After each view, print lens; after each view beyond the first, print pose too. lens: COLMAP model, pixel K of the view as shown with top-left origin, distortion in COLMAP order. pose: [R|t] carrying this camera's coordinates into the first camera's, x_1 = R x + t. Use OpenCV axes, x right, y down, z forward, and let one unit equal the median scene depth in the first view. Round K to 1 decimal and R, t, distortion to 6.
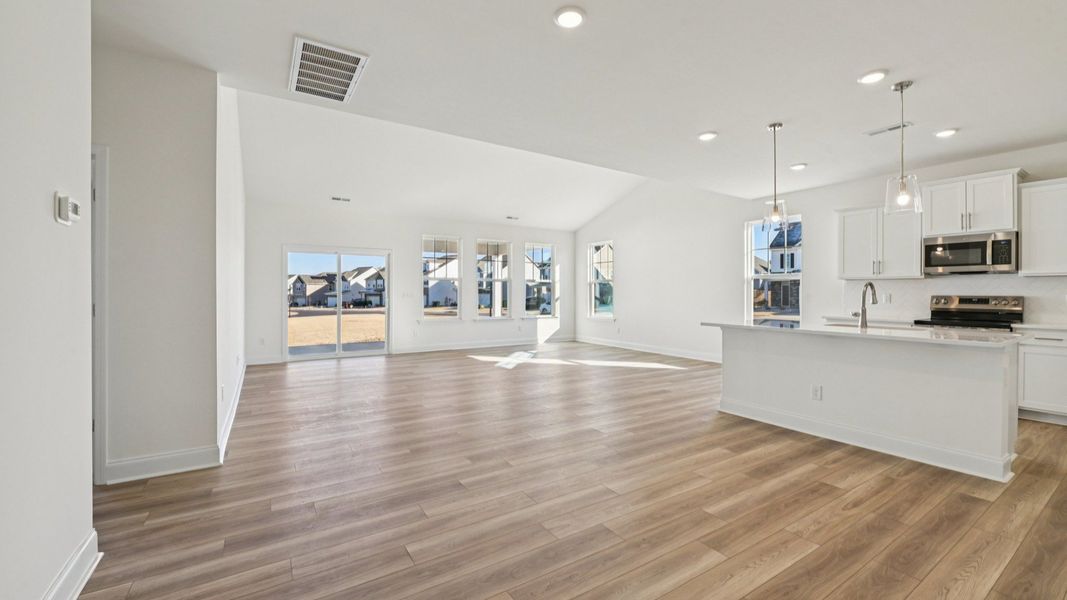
lens RADIAL K [[430.1, 0, 532.0], [0, 430.1, 287.1], [0, 0, 1]] dist [-0.008805, -0.003684]
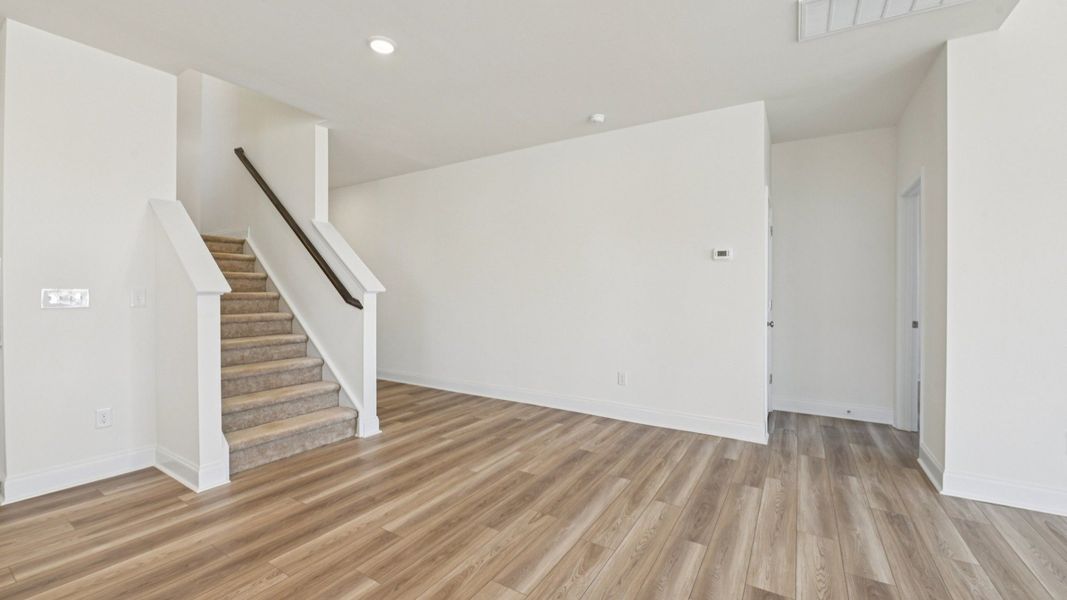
lens RADIAL K [[430.1, 0, 532.0], [0, 430.1, 287.1], [0, 0, 1]] dist [-0.008805, -0.003684]
pose [[-0.900927, -0.008710, -0.433882, 0.498116], [0.001066, 0.999751, -0.022284, 0.028868], [0.433968, -0.020538, -0.900694, 1.835689]]
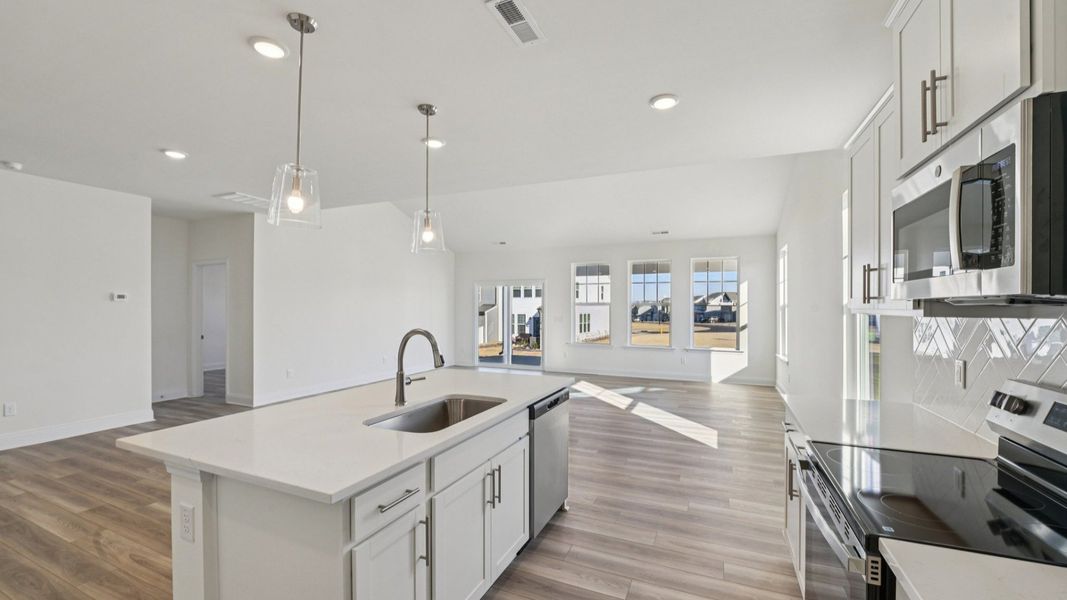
lens RADIAL K [[427.3, 0, 533.5], [0, 427.3, 300.0], [0, 0, 1]] dist [-0.000796, -0.005202]
pose [[0.554852, -0.012053, -0.831862, 2.173820], [0.008369, 0.999925, -0.008906, -0.073672], [0.831907, -0.002020, 0.554912, 1.272684]]
